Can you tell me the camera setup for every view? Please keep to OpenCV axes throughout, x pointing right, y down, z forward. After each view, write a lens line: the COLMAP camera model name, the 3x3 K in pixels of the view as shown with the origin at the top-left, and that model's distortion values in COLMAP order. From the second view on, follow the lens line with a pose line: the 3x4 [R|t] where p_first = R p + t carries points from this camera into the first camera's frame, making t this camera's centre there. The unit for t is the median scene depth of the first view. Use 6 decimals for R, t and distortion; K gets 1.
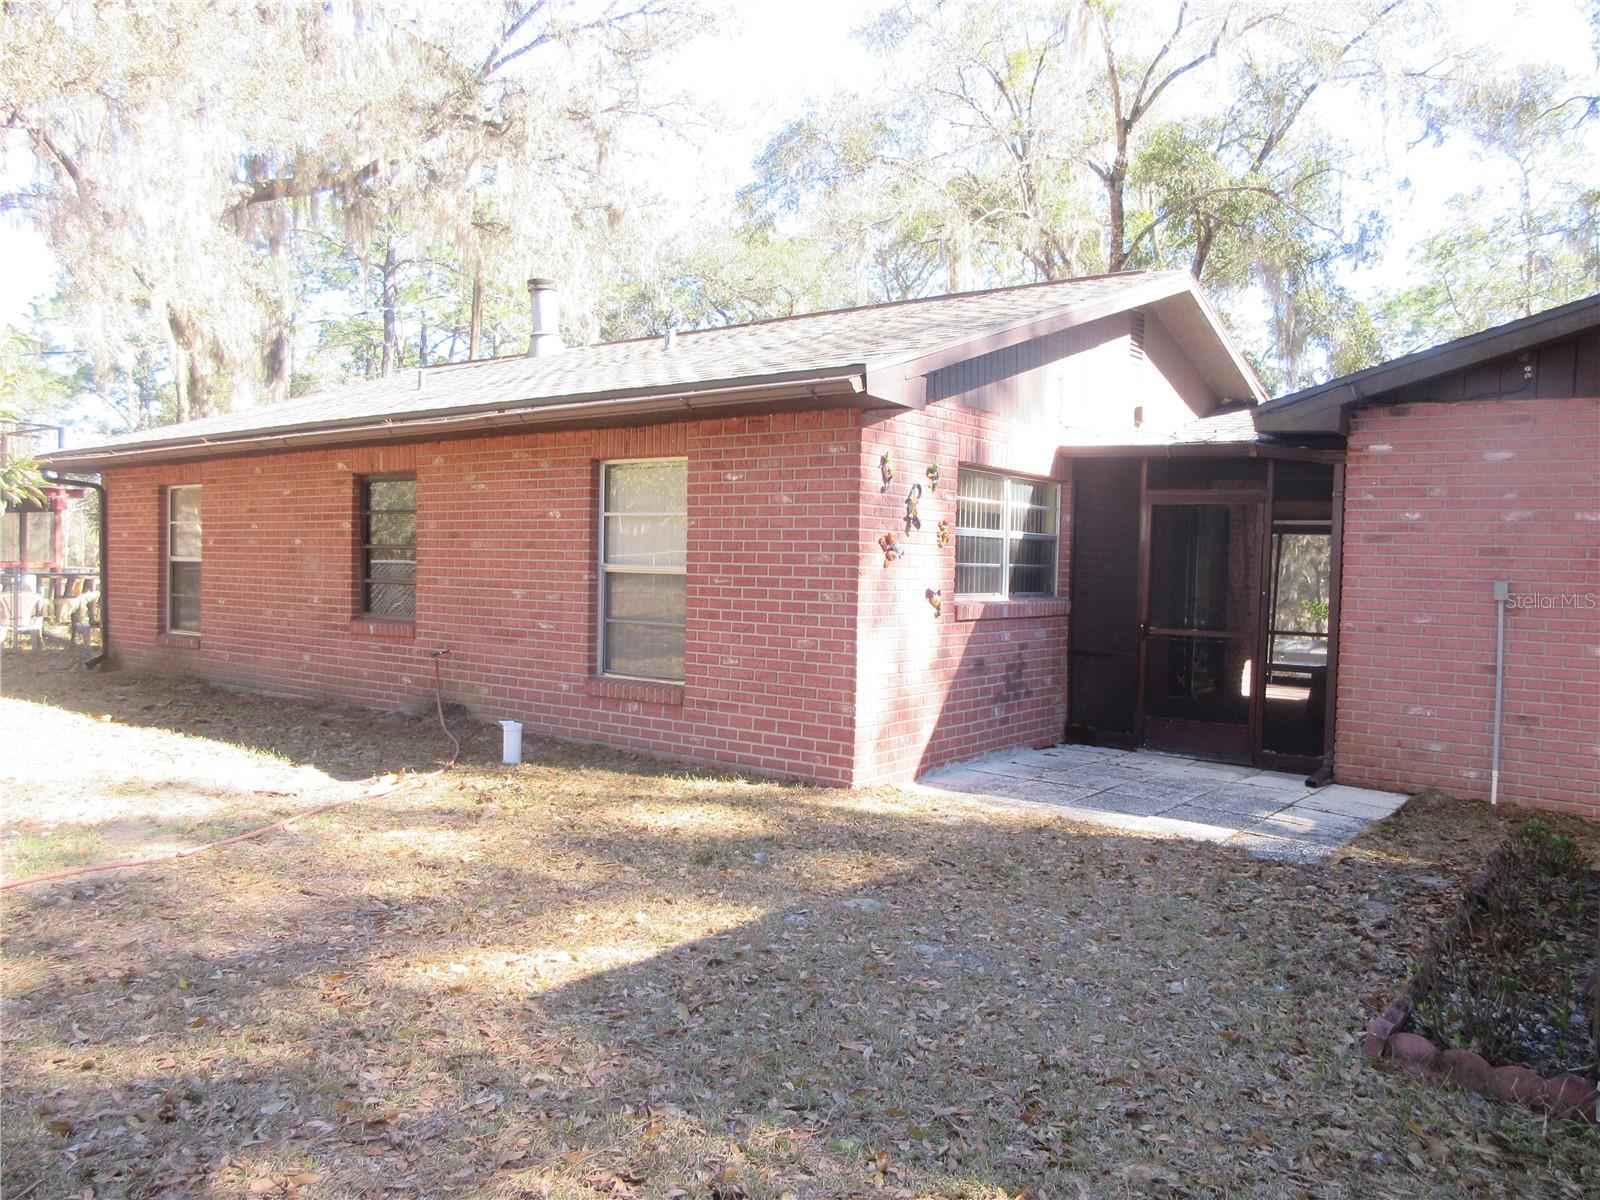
lens RADIAL K [[1173.8, 0, 797.6], [0, 1173.8, 604.4], [0, 0, 1]] dist [-0.010140, 0.007329]
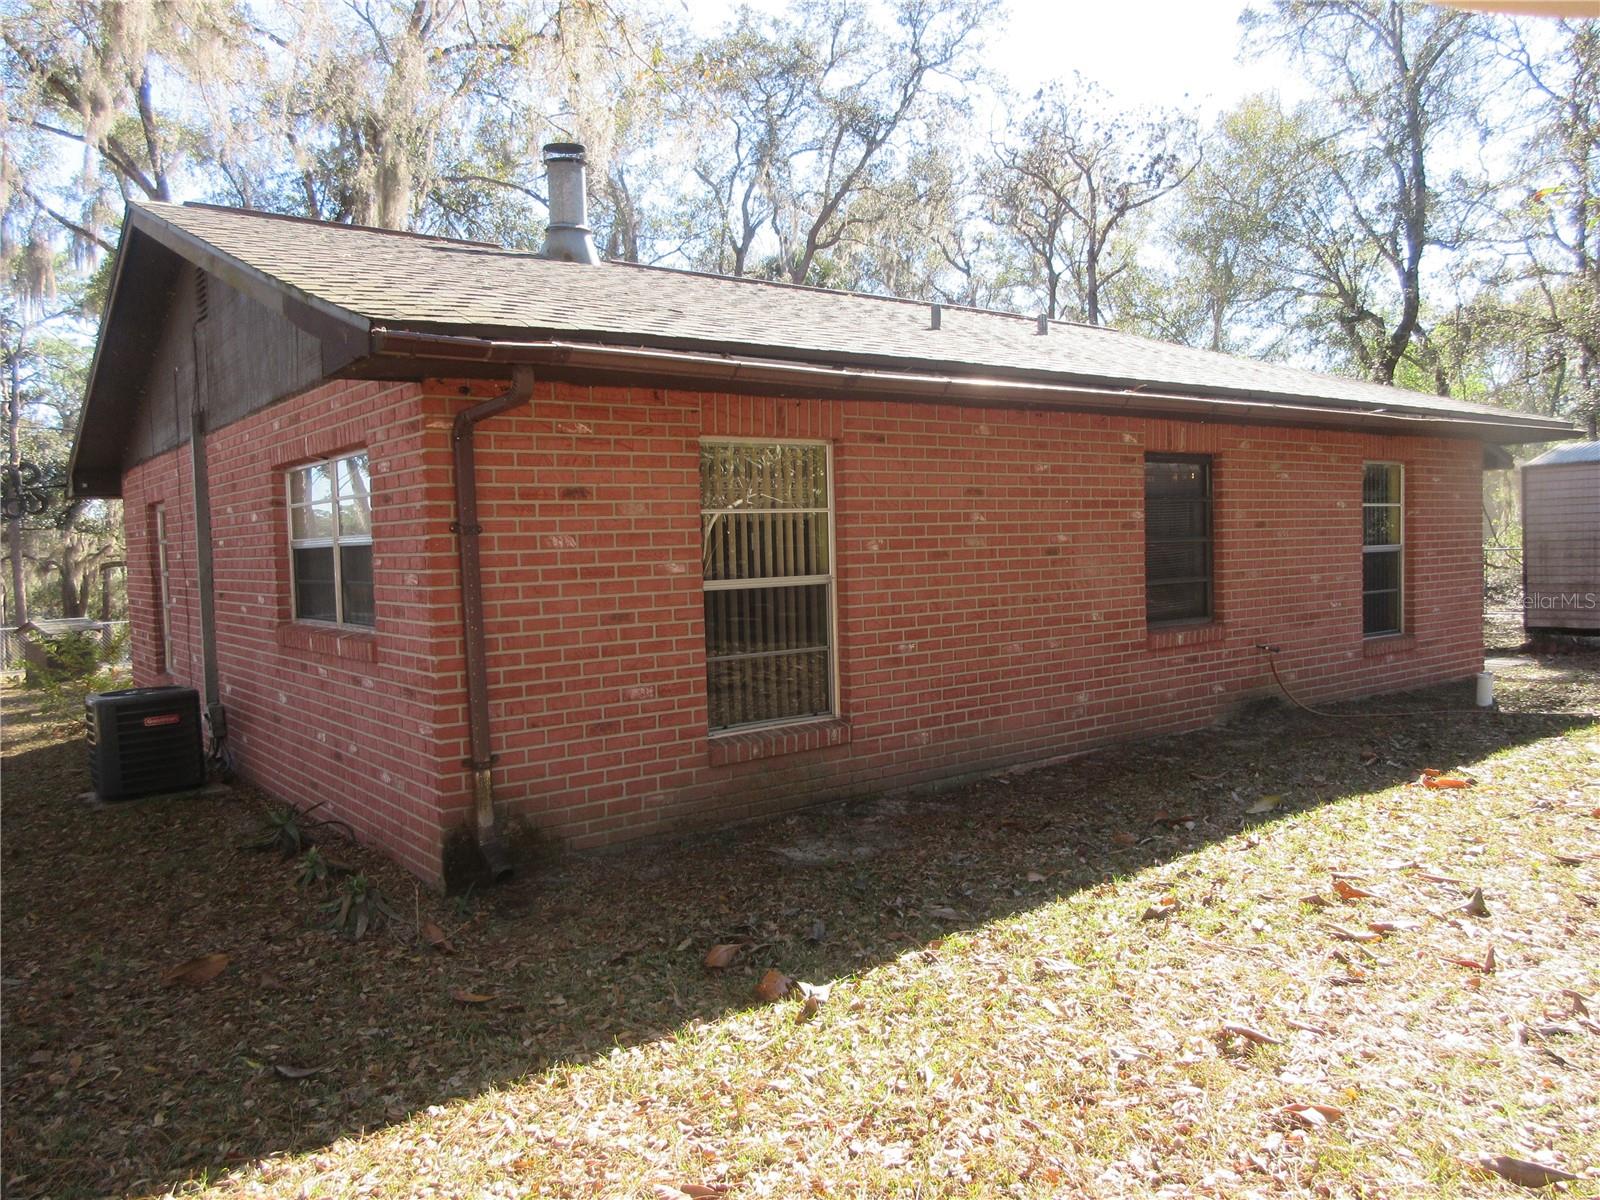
lens RADIAL K [[1173.8, 0, 800.9], [0, 1173.8, 596.4], [0, 0, 1]] dist [-0.010140, 0.007329]
pose [[0.266659, -0.080550, 0.960419, -1.218954], [0.055414, 0.996134, 0.068160, -0.080330], [-0.962197, 0.035045, 0.270092, 1.019920]]
